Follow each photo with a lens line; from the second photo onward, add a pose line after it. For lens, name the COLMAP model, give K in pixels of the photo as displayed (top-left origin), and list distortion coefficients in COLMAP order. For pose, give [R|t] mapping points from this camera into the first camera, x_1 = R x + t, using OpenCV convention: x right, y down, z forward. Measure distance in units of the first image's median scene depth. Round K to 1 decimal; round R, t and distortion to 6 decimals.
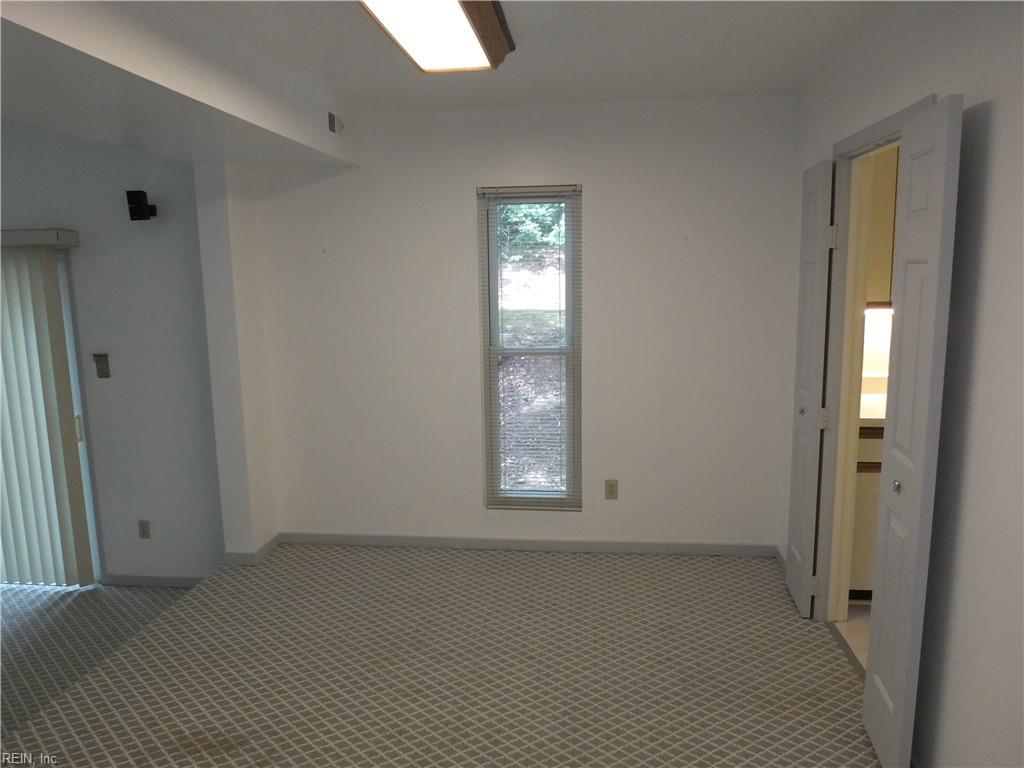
lens RADIAL K [[715.7, 0, 511.2], [0, 715.7, 384.4], [0, 0, 1]] dist [-0.000454, 0.000046]
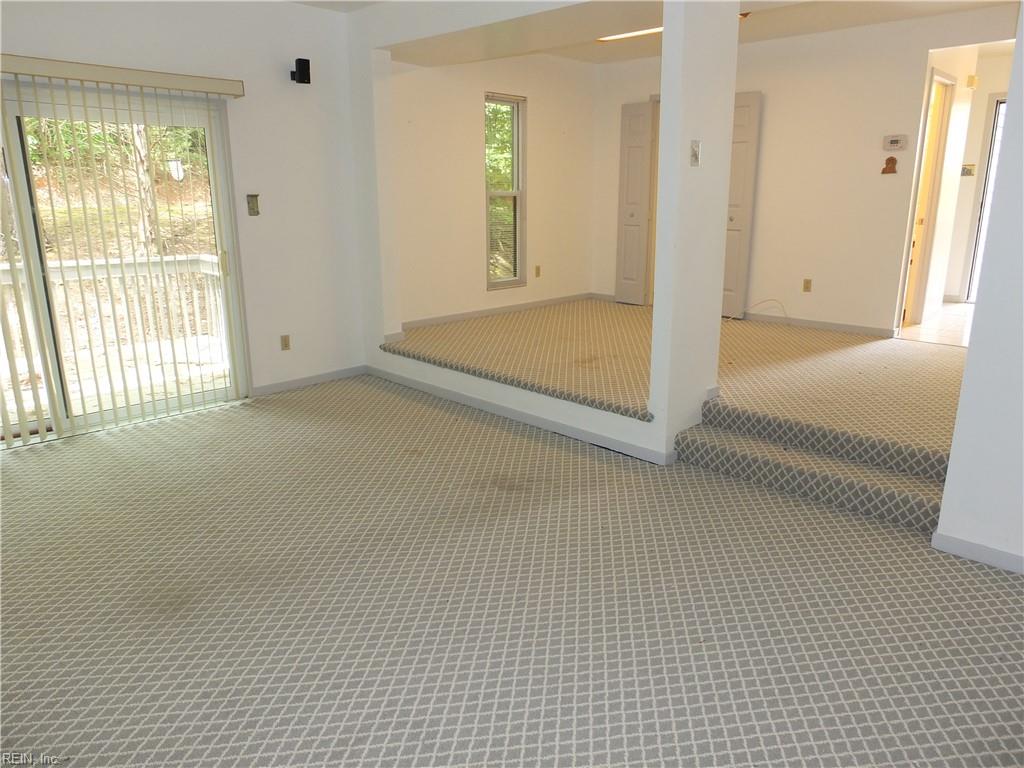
lens RADIAL K [[715.7, 0, 512.0], [0, 715.7, 383.2], [0, 0, 1]] dist [-0.000454, 0.000046]
pose [[0.597358, -0.188135, 0.779595, -1.301606], [0.118054, 0.982133, 0.146555, 0.142121], [-0.793238, 0.004489, 0.608895, -0.062290]]
